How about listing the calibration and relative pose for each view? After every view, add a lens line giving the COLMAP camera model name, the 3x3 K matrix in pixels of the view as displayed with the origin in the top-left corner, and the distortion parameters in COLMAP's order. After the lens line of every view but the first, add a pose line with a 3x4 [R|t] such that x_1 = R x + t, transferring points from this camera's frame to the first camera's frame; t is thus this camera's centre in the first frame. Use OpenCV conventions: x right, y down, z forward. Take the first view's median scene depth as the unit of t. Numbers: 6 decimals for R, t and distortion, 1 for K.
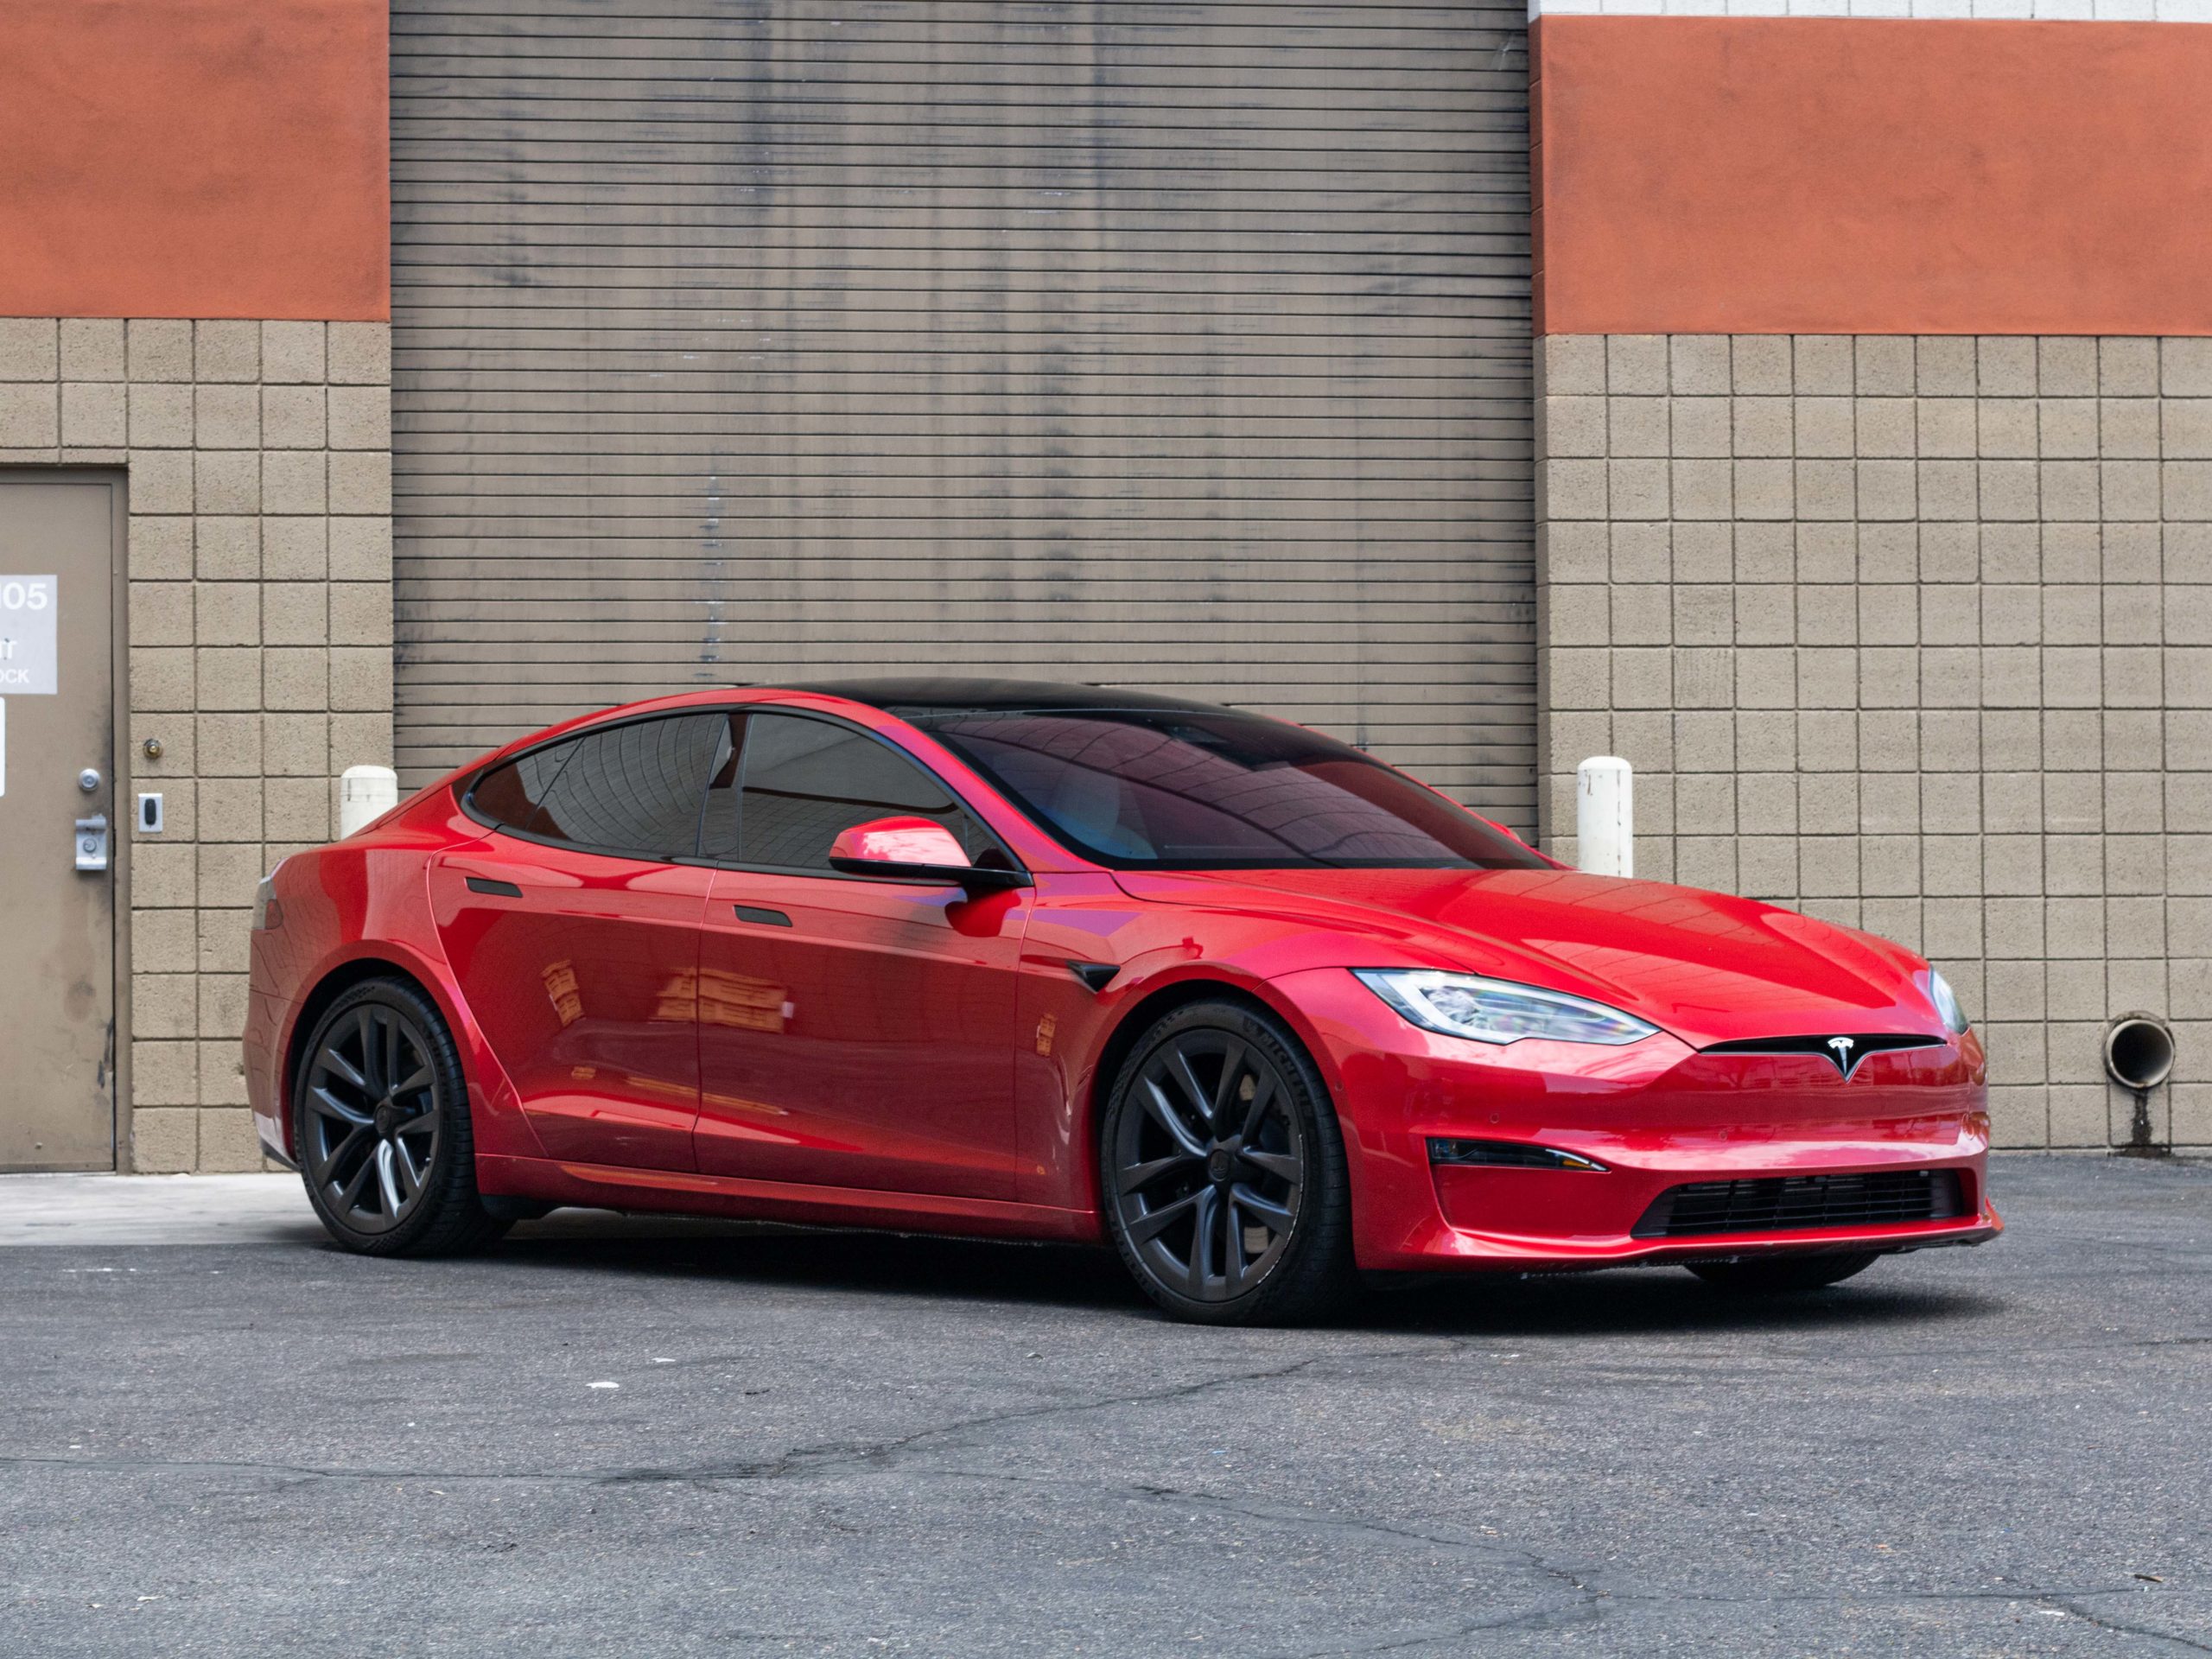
lens RADIAL K [[5455.5, 0, 1290.2], [0, 5455.5, 829.5], [0, 0, 1]] dist [0.040161, -0.478871]
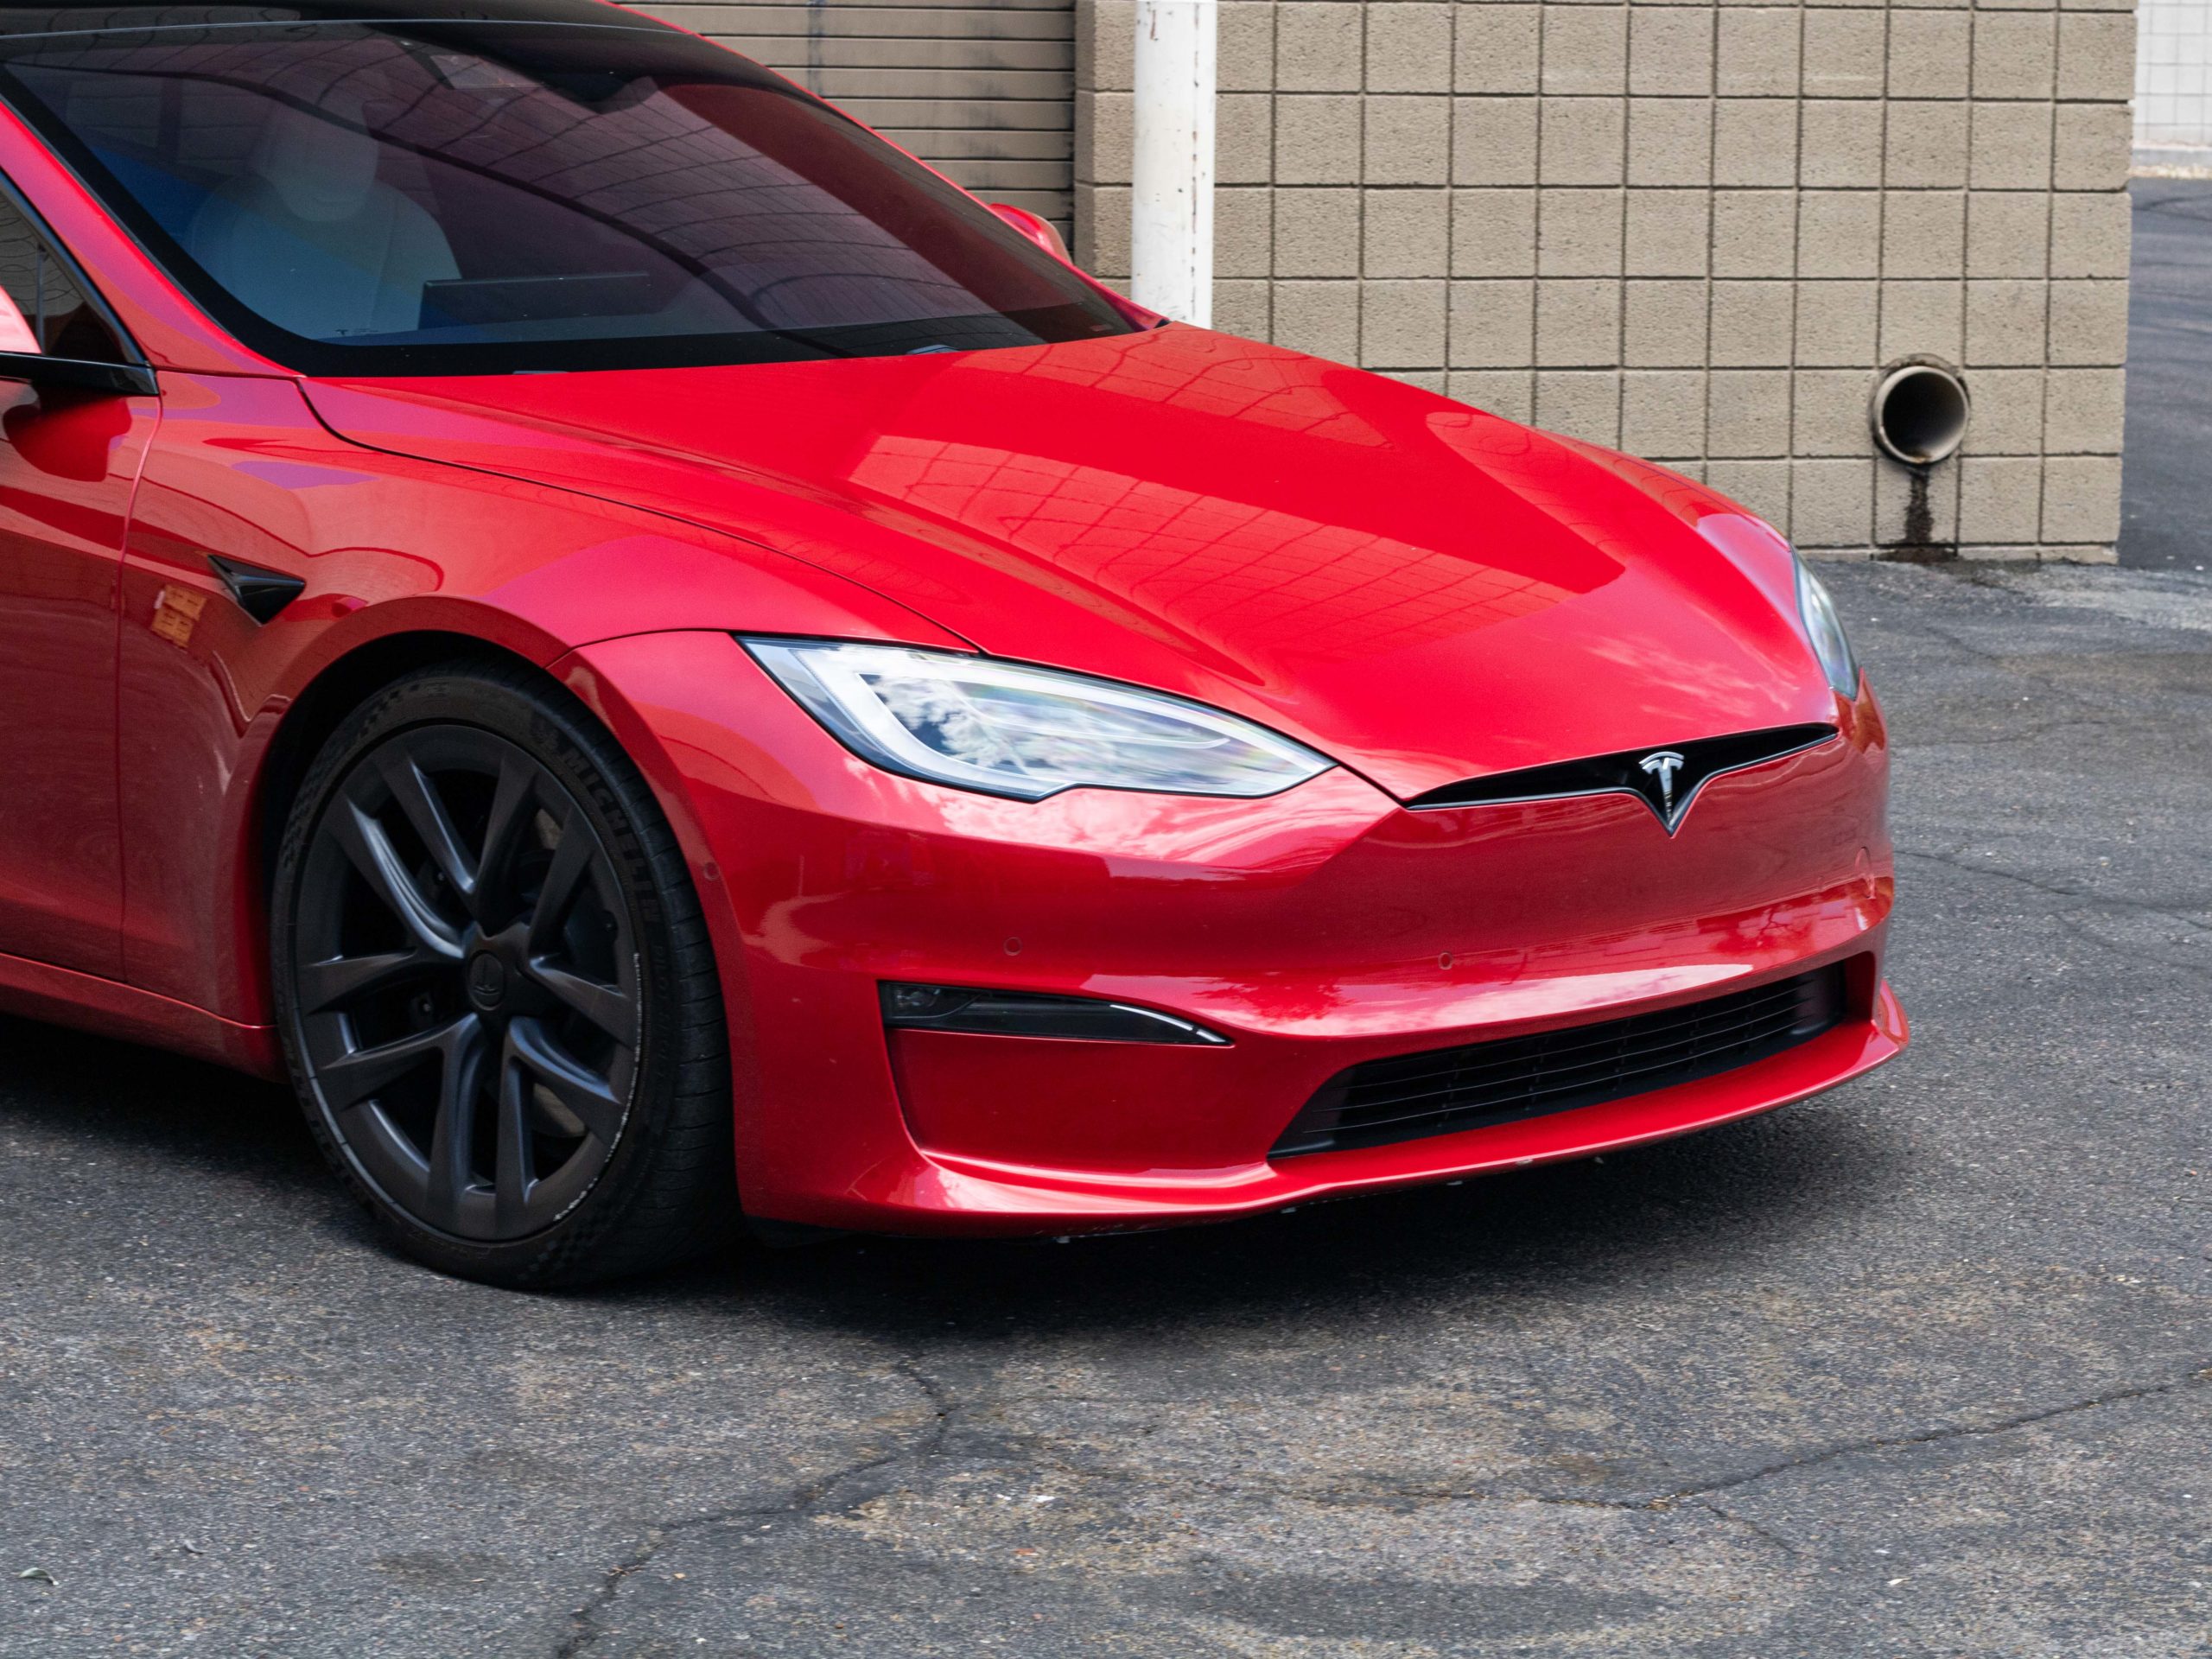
lens RADIAL K [[5455.5, 0, 1290.2], [0, 5455.5, 829.5], [0, 0, 1]] dist [0.040161, -0.478871]
pose [[0.995627, 0.010387, 0.092842, 0.013611], [-0.027314, 0.982740, 0.182965, -0.046292], [-0.089339, -0.184701, 0.978726, 0.431762]]
